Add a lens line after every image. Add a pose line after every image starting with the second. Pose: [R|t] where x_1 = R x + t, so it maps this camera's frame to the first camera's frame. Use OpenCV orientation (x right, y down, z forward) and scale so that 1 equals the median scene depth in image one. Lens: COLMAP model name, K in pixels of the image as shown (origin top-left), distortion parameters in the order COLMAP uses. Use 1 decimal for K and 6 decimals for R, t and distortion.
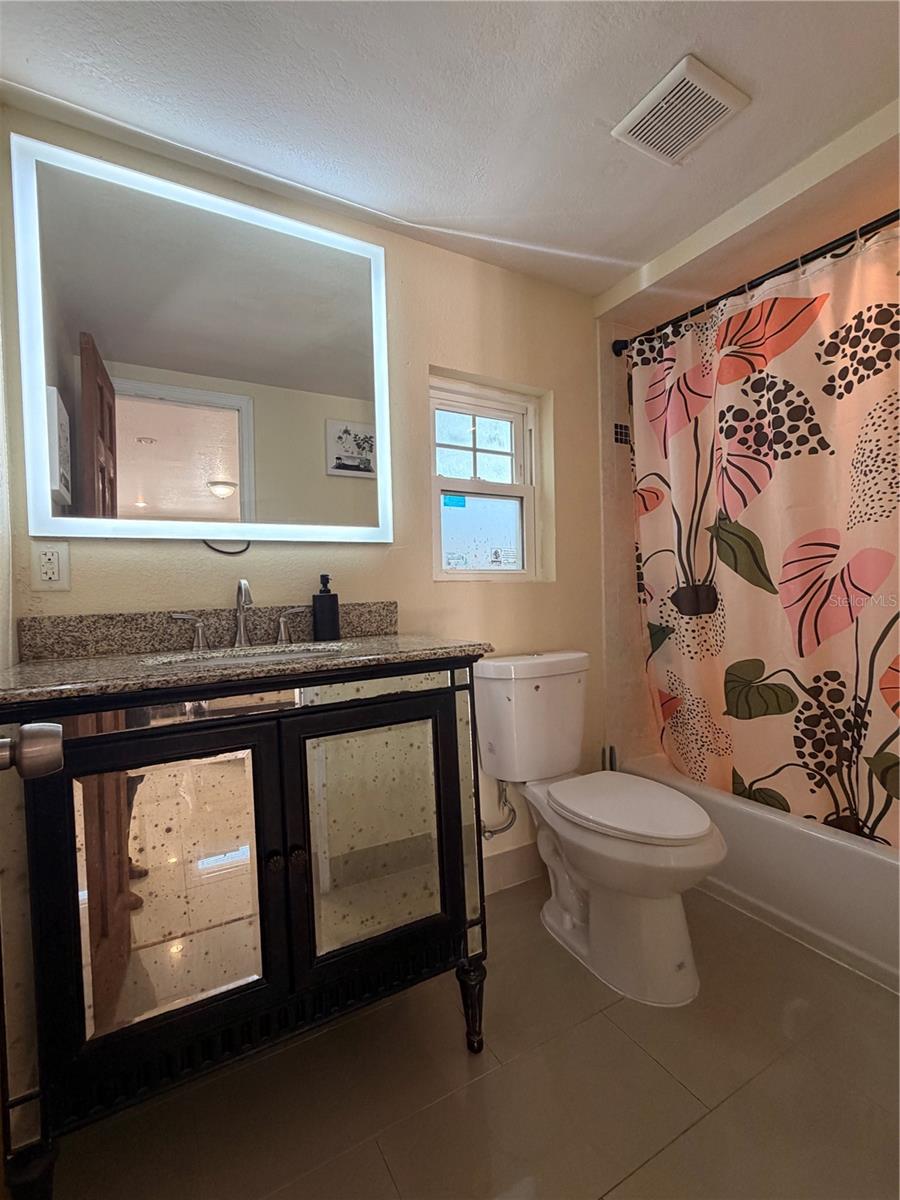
lens RADIAL K [[533.0, 0, 450.1], [0, 533.0, 602.4], [0, 0, 1]] dist [-0.000301, 0.000348]
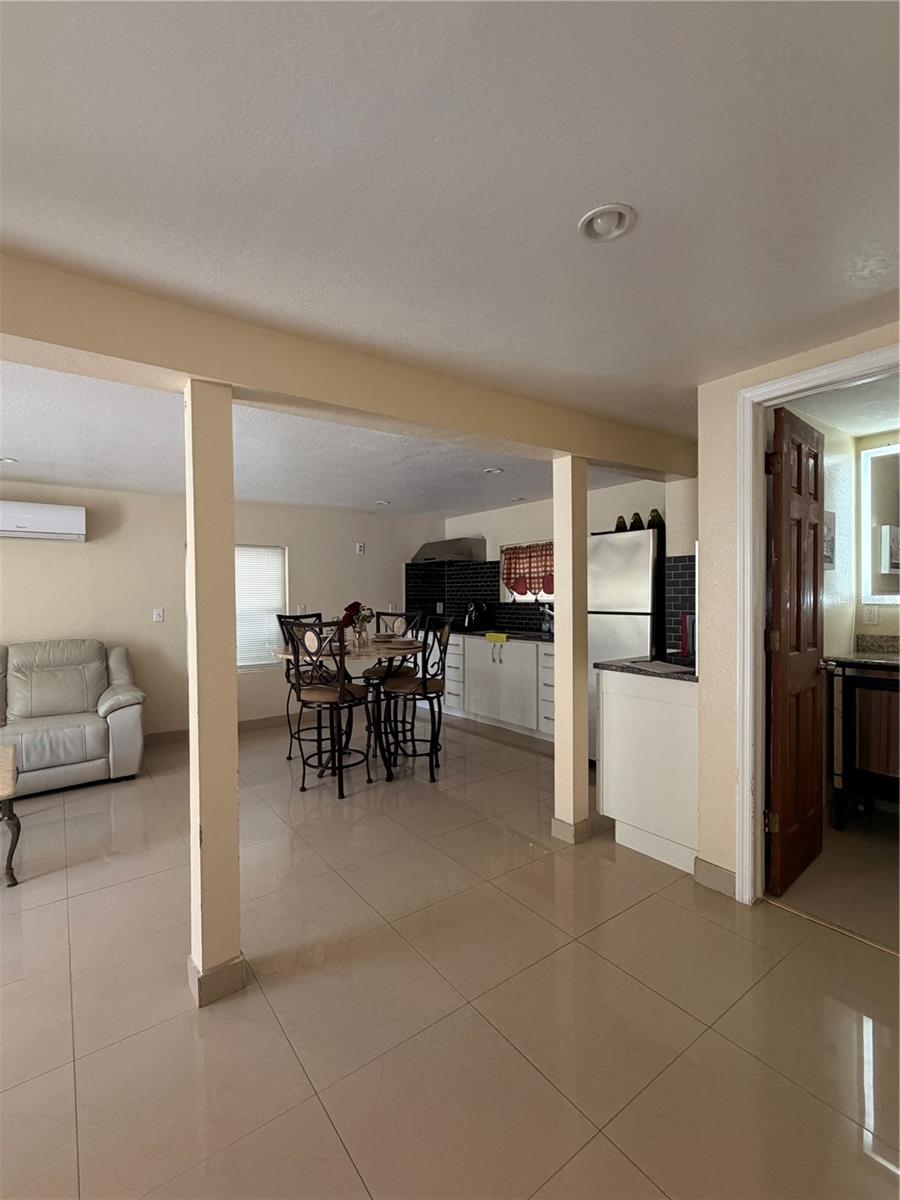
lens RADIAL K [[533.0, 0, 447.1], [0, 533.0, 600.7], [0, 0, 1]] dist [-0.000301, 0.000348]
pose [[0.114057, 0.034040, -0.992891, 1.171483], [-0.016073, 0.999345, 0.032415, -0.142057], [0.993344, 0.012261, 0.114529, -0.982683]]
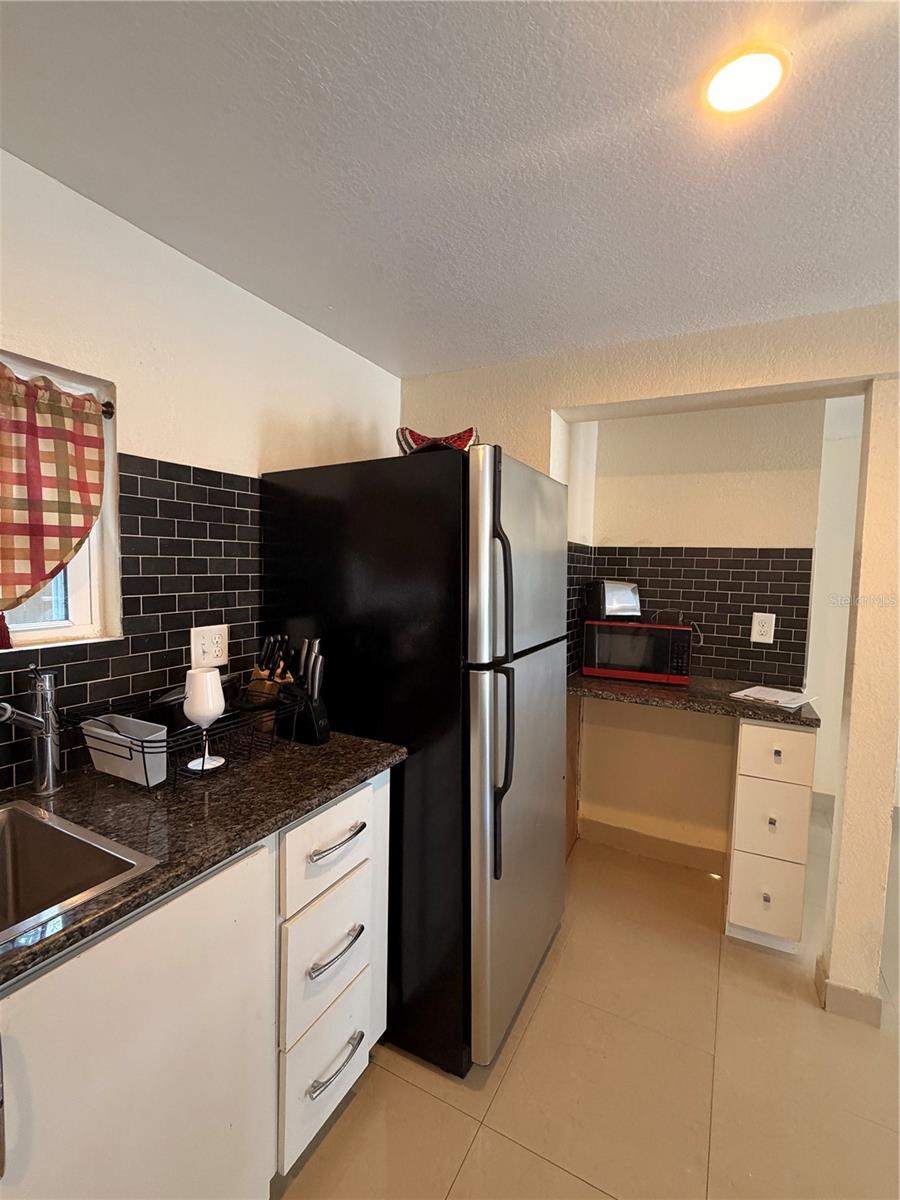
lens RADIAL K [[533.0, 0, 444.6], [0, 533.0, 600.8], [0, 0, 1]] dist [-0.000301, 0.000348]
pose [[0.851149, 0.010610, 0.524817, -1.727435], [-0.034863, 0.998731, 0.036349, -0.150698], [-0.523766, -0.049235, 0.850438, -0.818798]]
